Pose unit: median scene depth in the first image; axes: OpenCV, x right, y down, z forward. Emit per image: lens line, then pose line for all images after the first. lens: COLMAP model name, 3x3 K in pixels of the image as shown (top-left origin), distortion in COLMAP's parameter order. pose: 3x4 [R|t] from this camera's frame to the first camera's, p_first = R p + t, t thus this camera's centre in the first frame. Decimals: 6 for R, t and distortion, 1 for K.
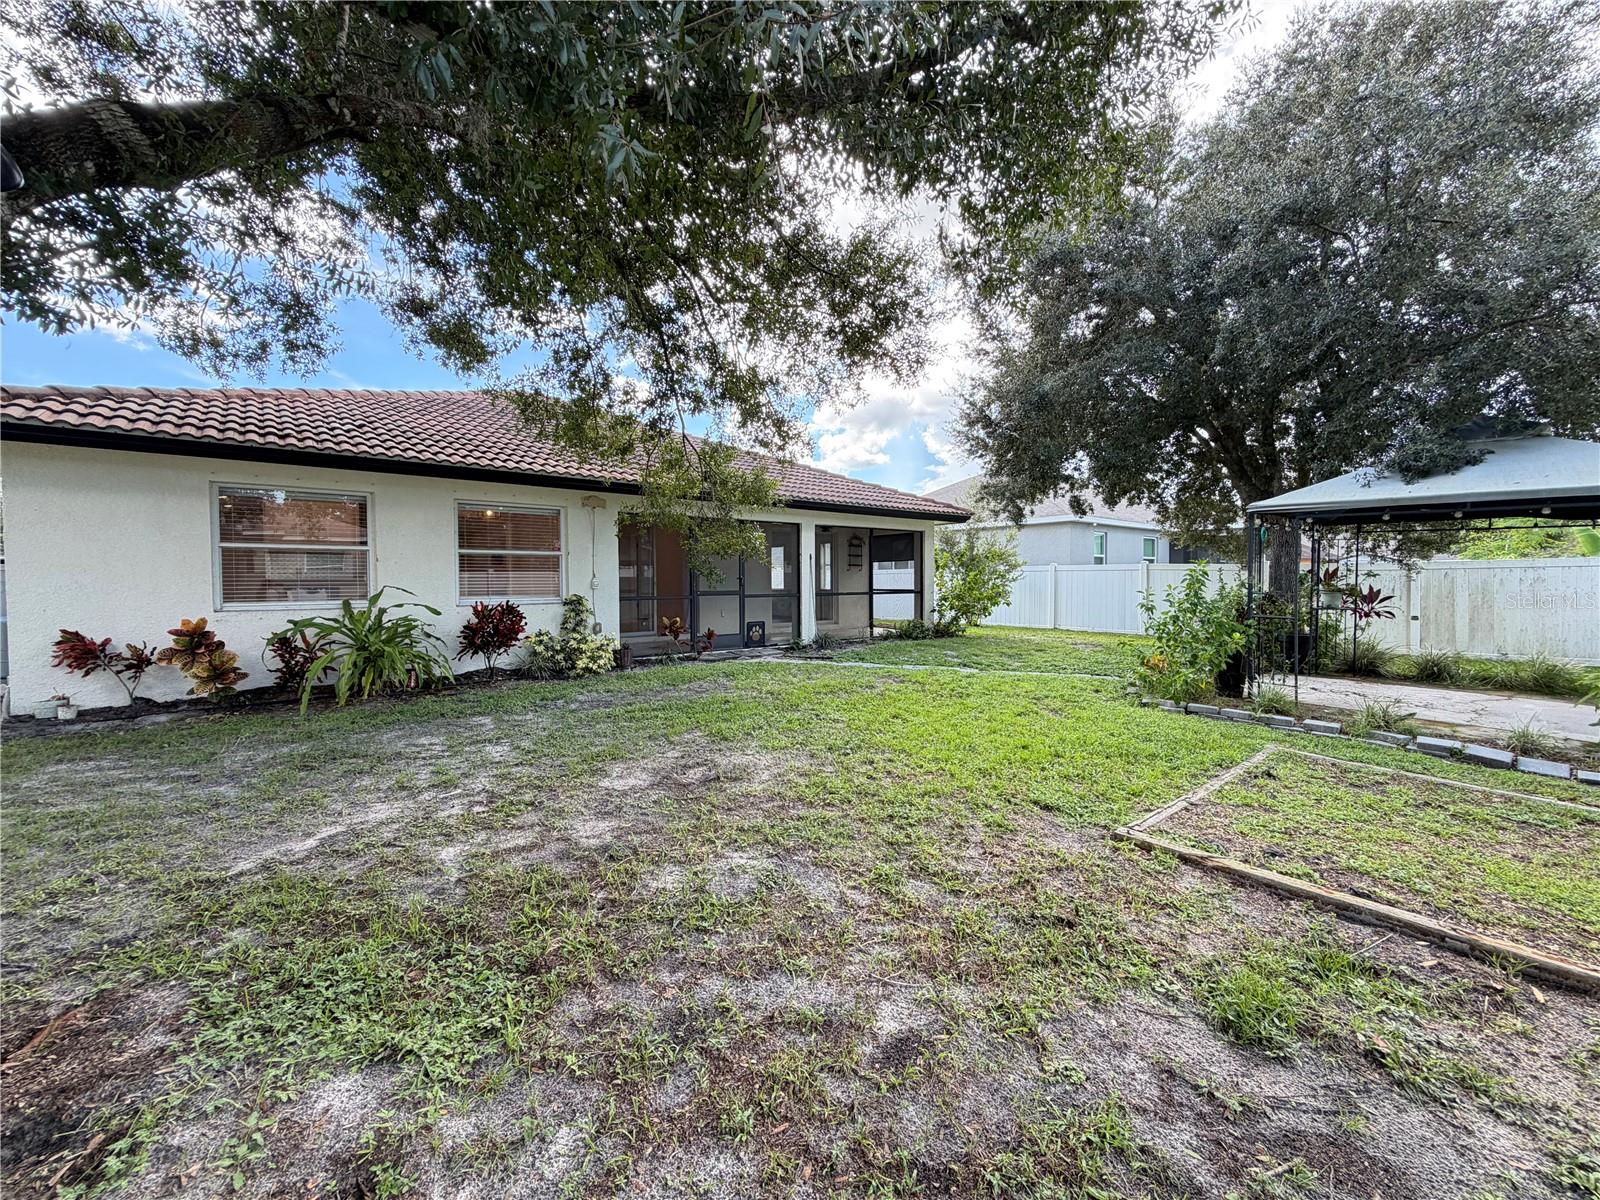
lens RADIAL K [[640.9, 0, 797.7], [0, 640.9, 598.8], [0, 0, 1]] dist [0.001360, 0.000257]
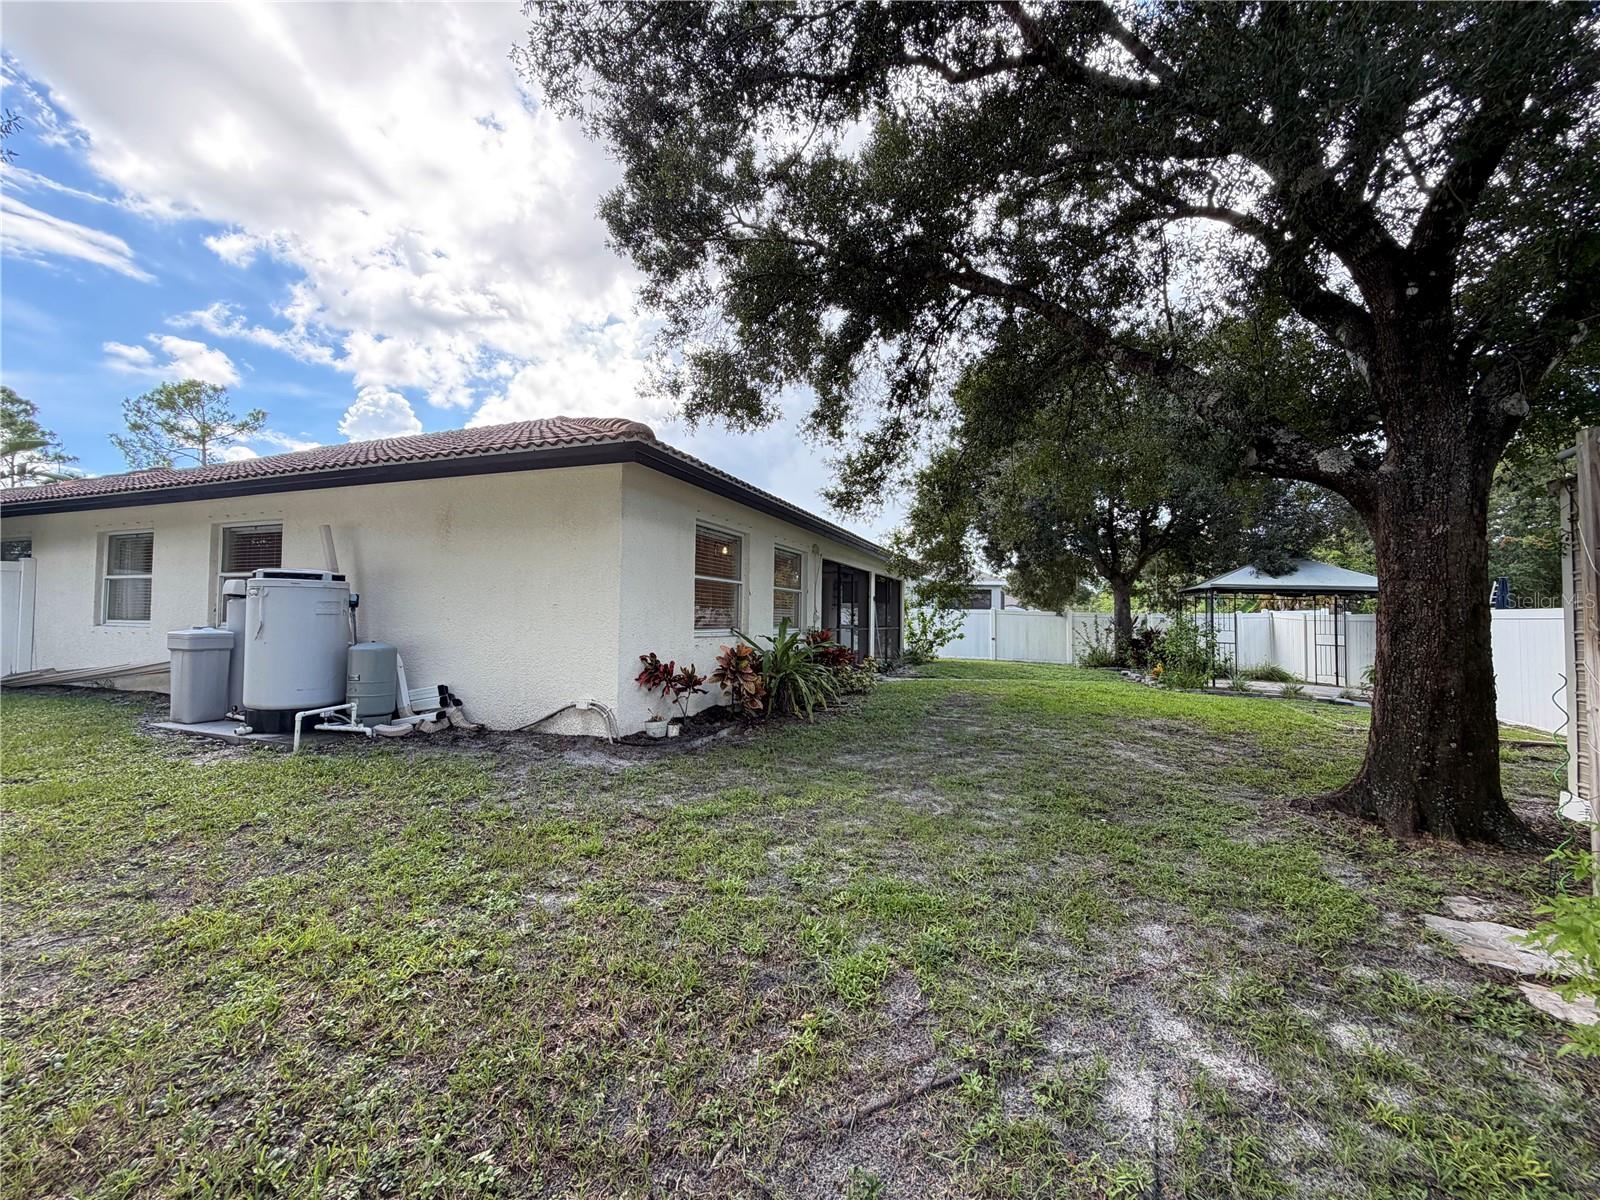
lens RADIAL K [[640.9, 0, 797.7], [0, 640.9, 598.8], [0, 0, 1]] dist [0.001360, 0.000257]
pose [[0.868223, 0.034610, 0.494965, -1.312523], [-0.002596, 0.997868, -0.065220, 0.025208], [-0.496167, 0.055341, 0.866462, -0.029146]]
